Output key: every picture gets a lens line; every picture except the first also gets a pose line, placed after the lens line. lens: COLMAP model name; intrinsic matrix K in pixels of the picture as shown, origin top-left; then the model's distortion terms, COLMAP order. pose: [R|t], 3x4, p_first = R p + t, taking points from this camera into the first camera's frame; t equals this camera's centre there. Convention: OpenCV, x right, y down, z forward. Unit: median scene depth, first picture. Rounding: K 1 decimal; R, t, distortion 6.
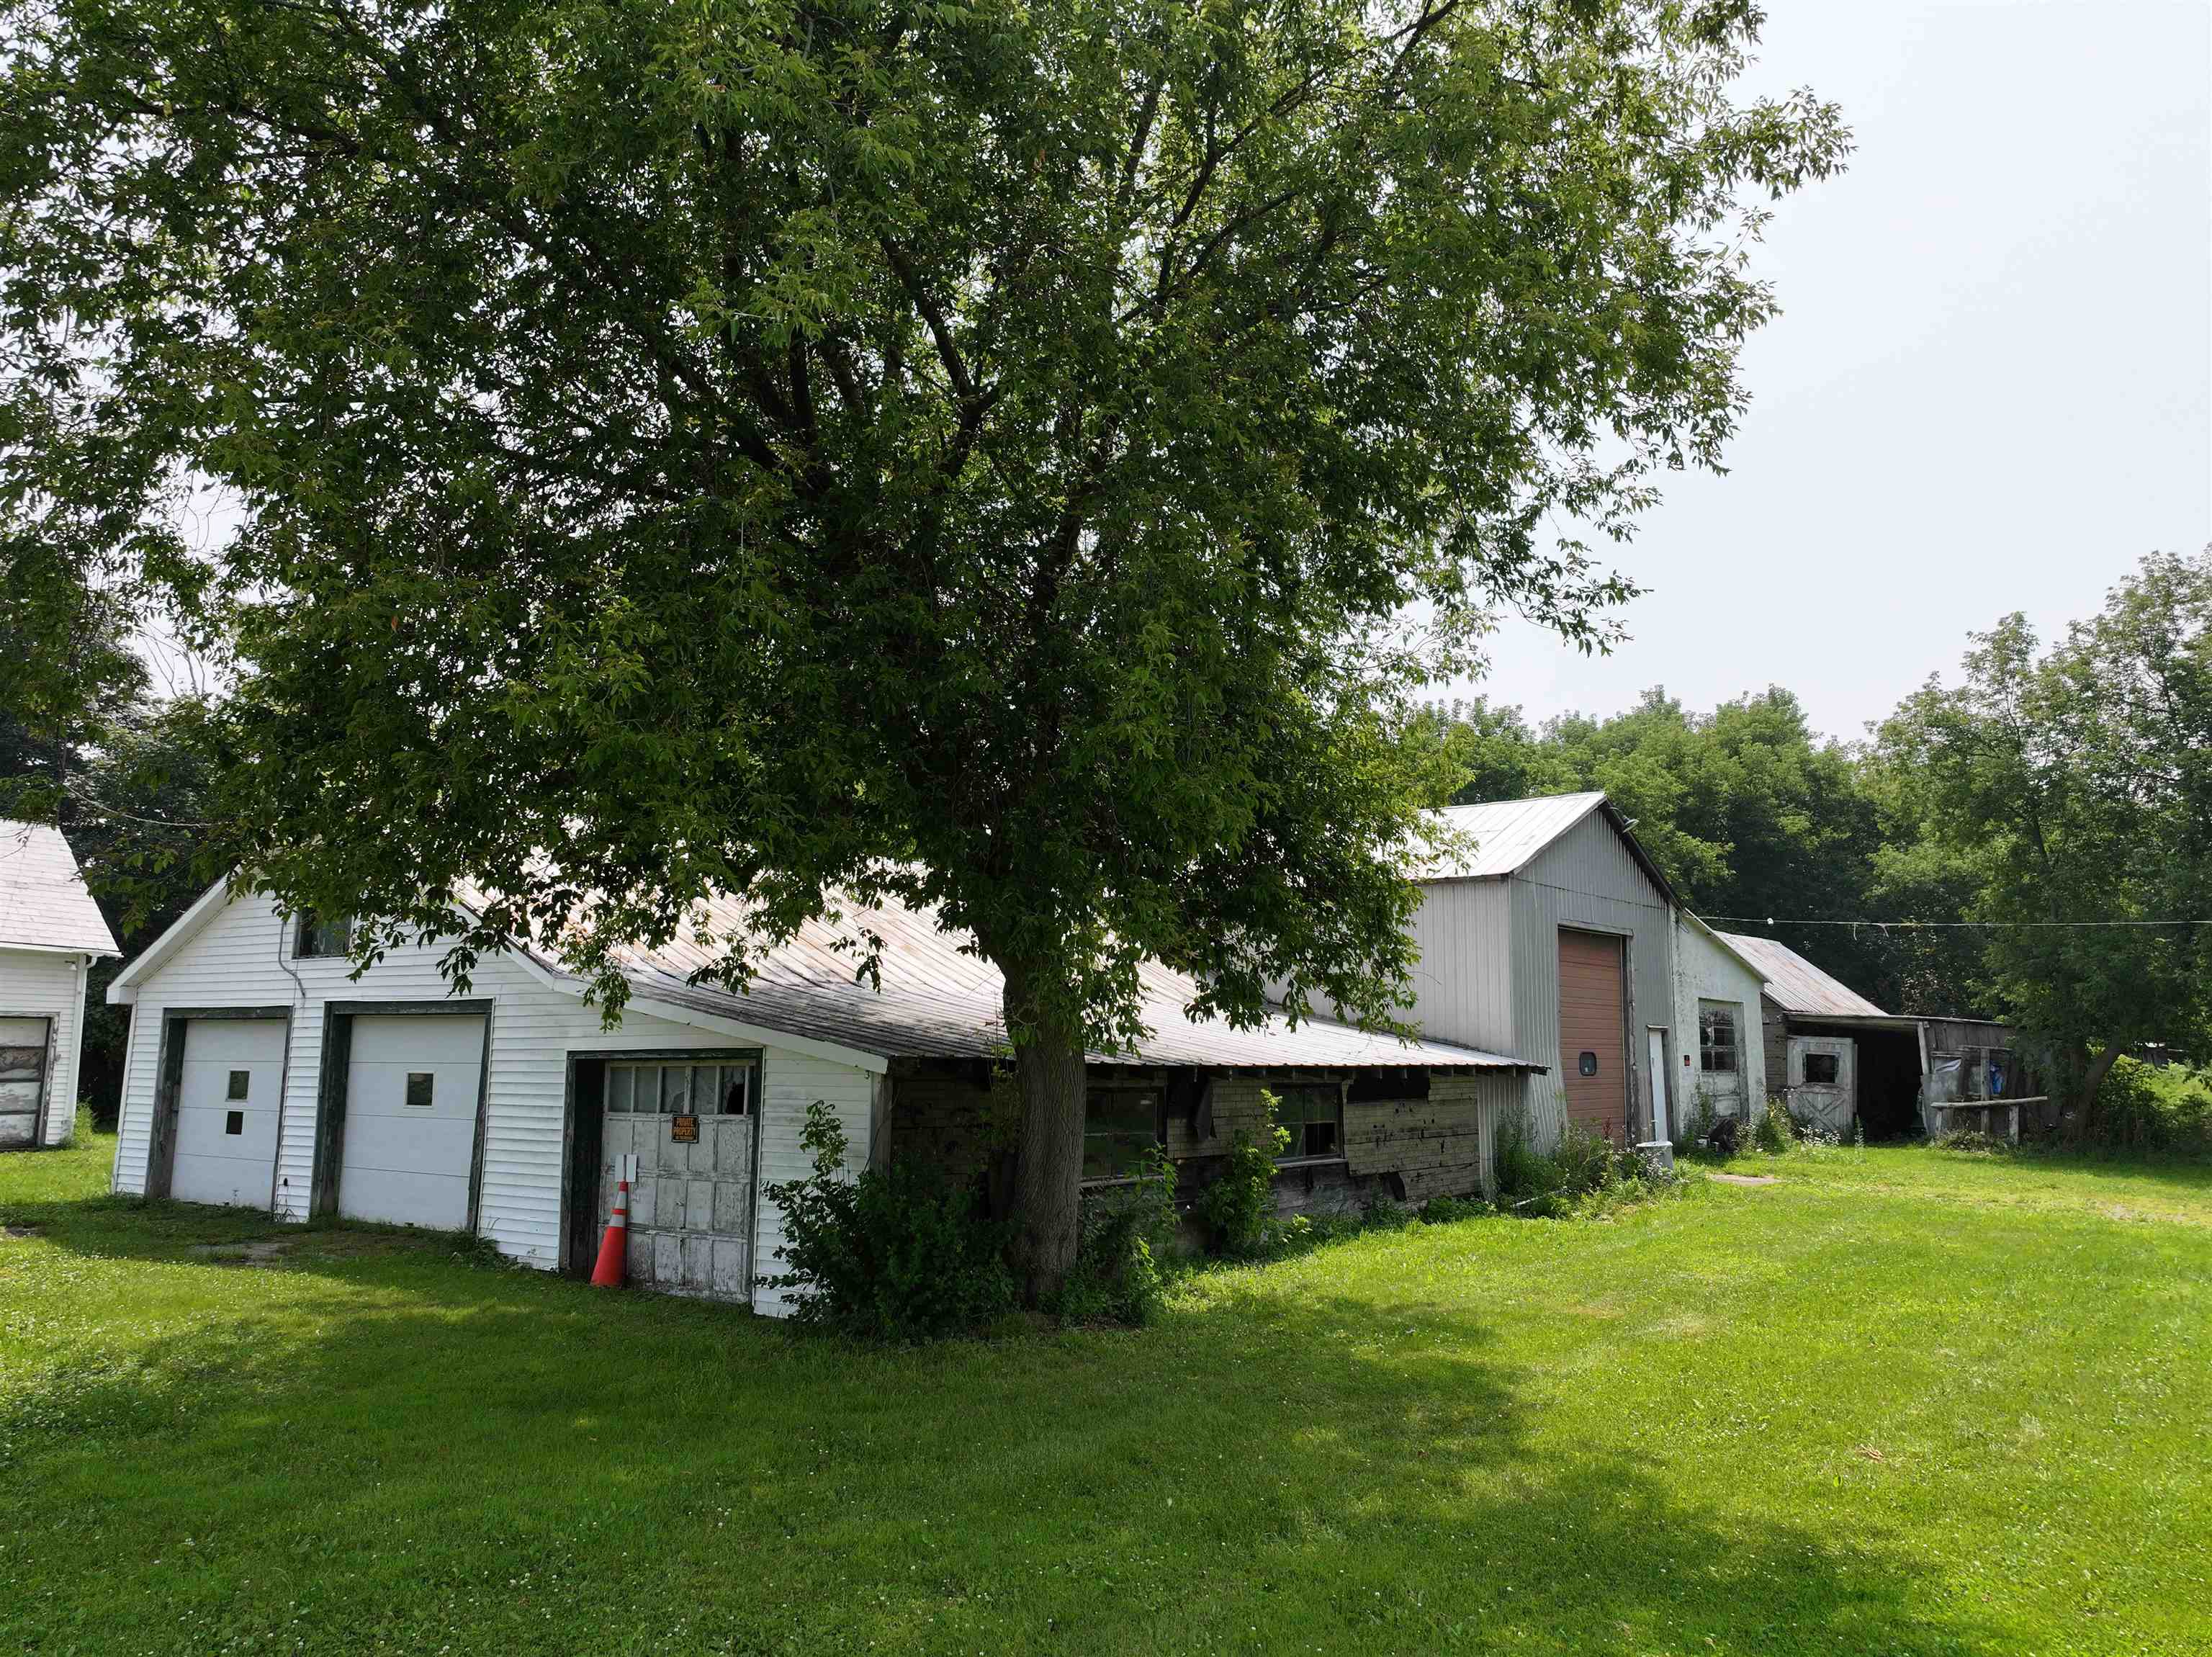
lens RADIAL K [[1573.0, 0, 1119.5], [0, 1573.0, 813.4], [0, 0, 1]] dist [0.003211, 0.006337]
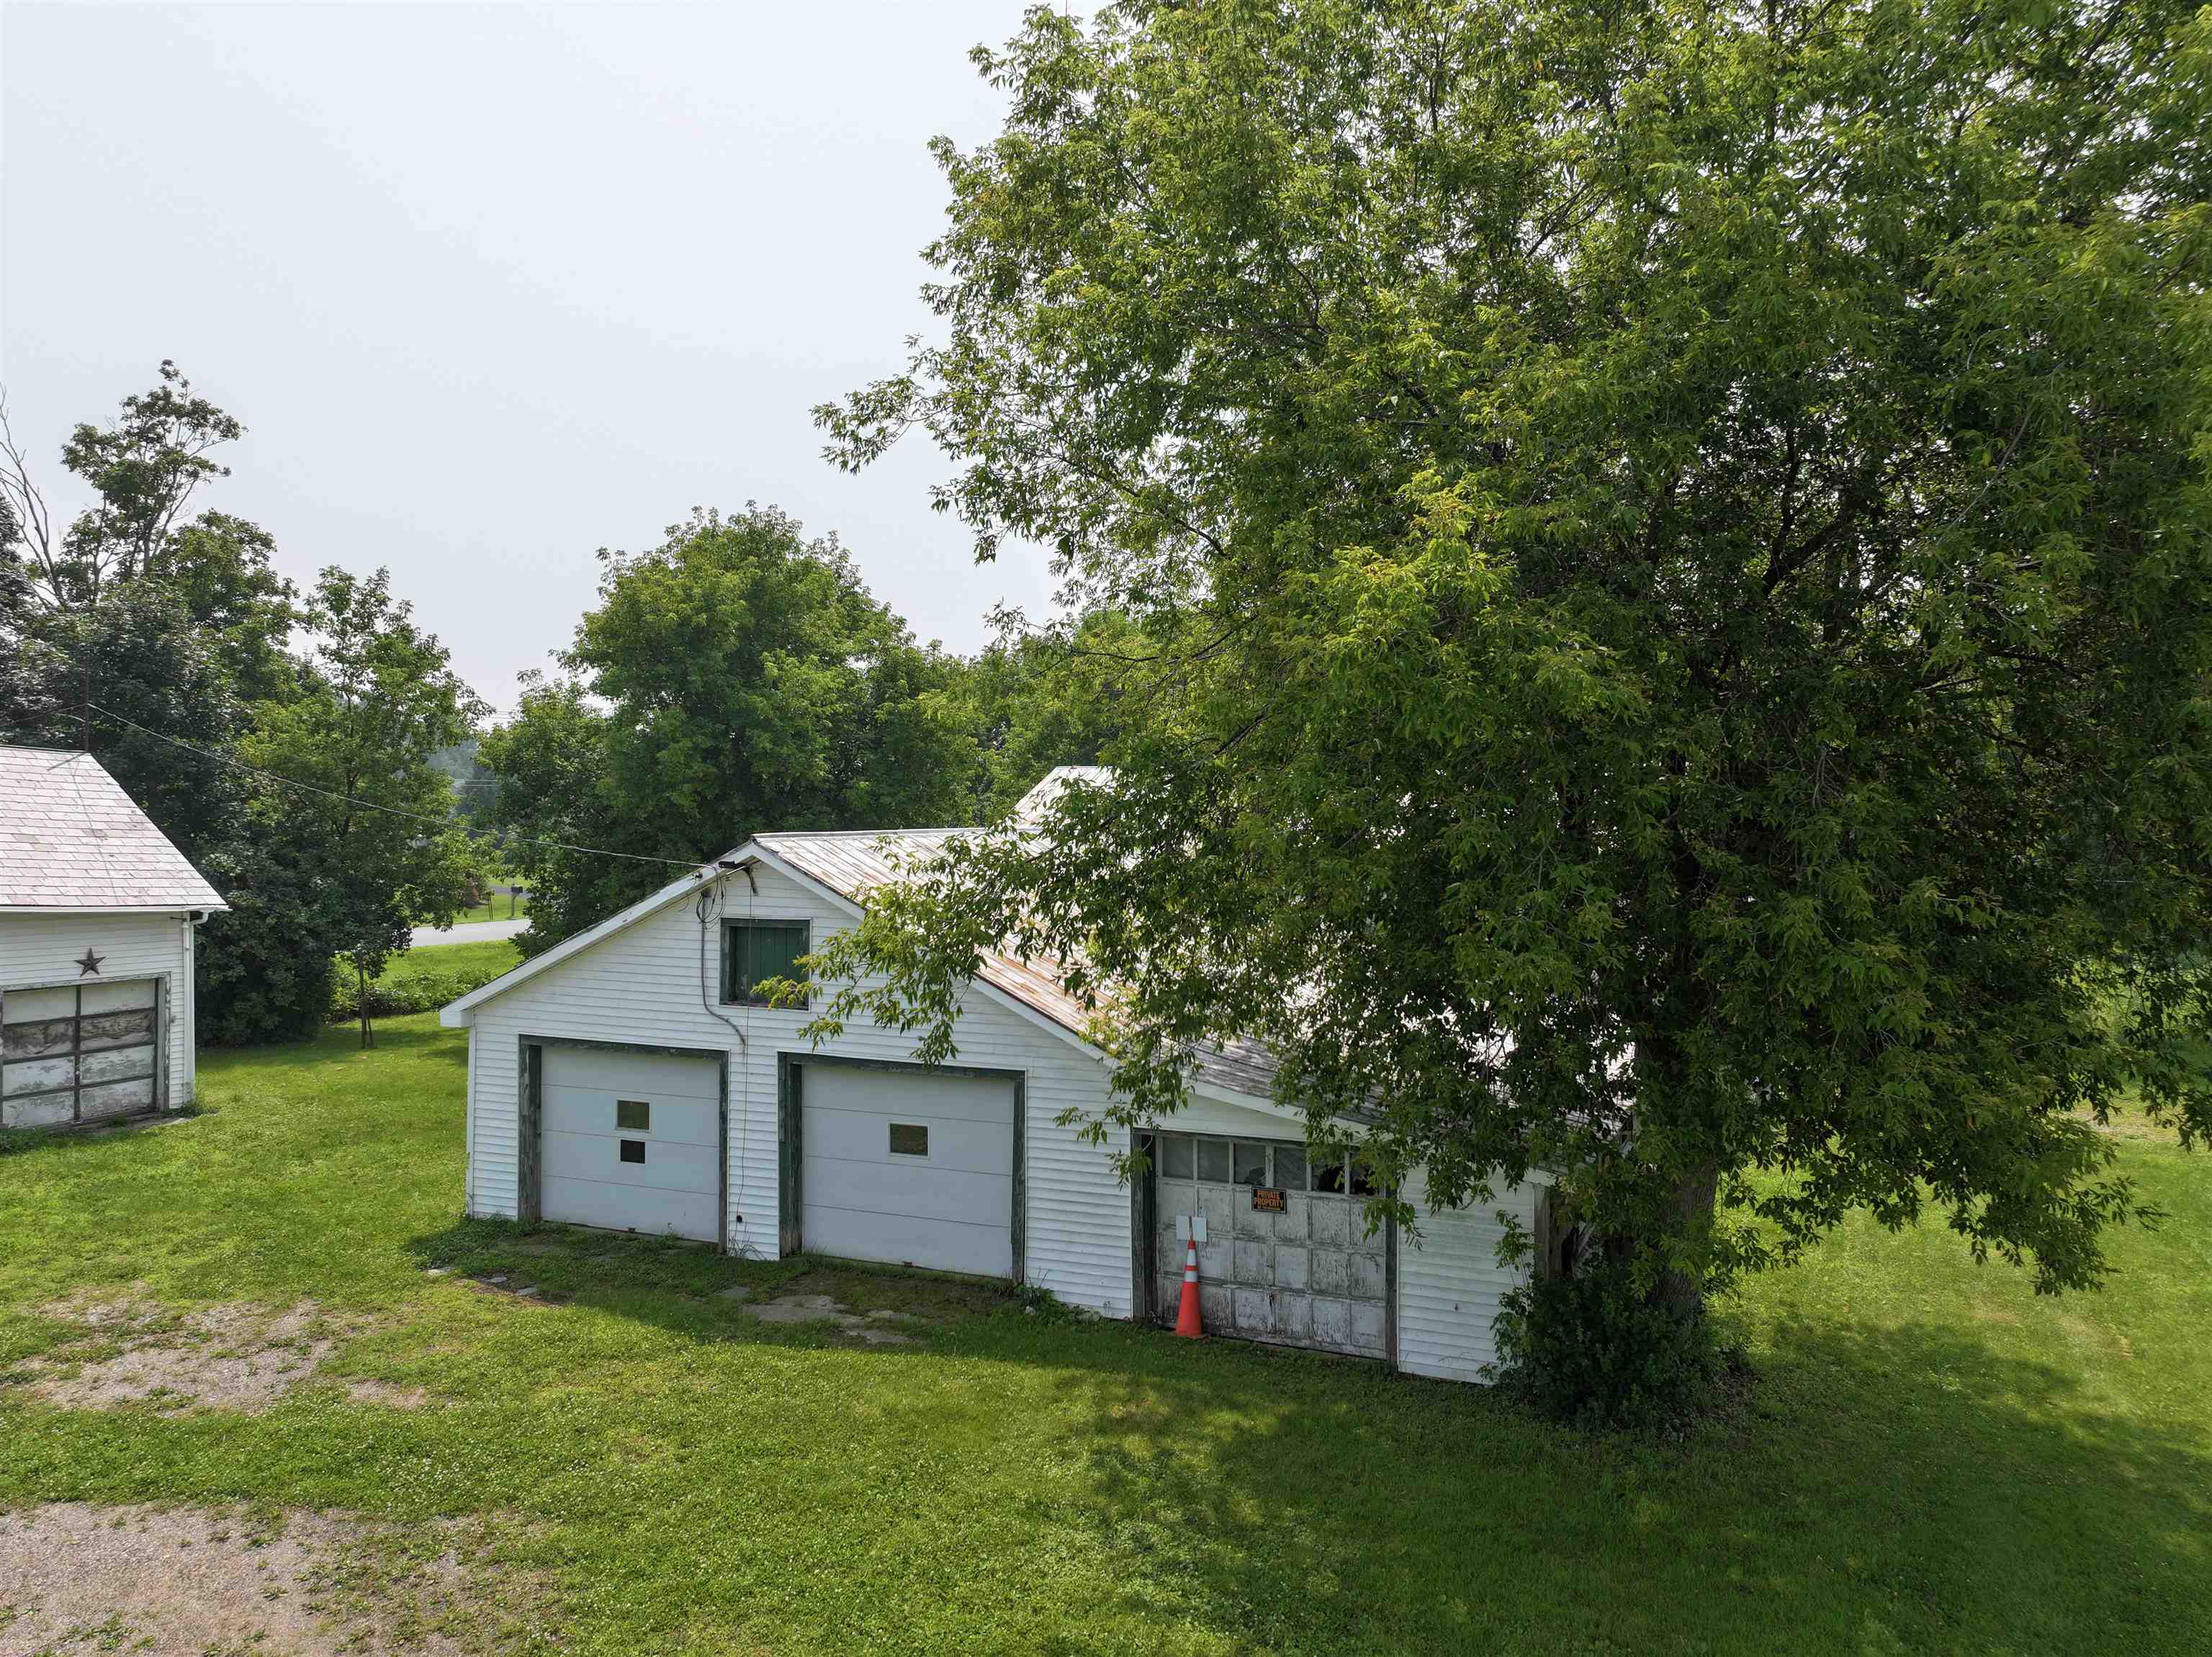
lens RADIAL K [[1573.0, 0, 1134.3], [0, 1573.0, 813.4], [0, 0, 1]] dist [0.003211, 0.006337]
pose [[0.974573, -0.005577, 0.224001, -0.499722], [-0.029774, 0.987603, 0.154126, -0.198497], [-0.222083, -0.156876, 0.962325, -0.022329]]
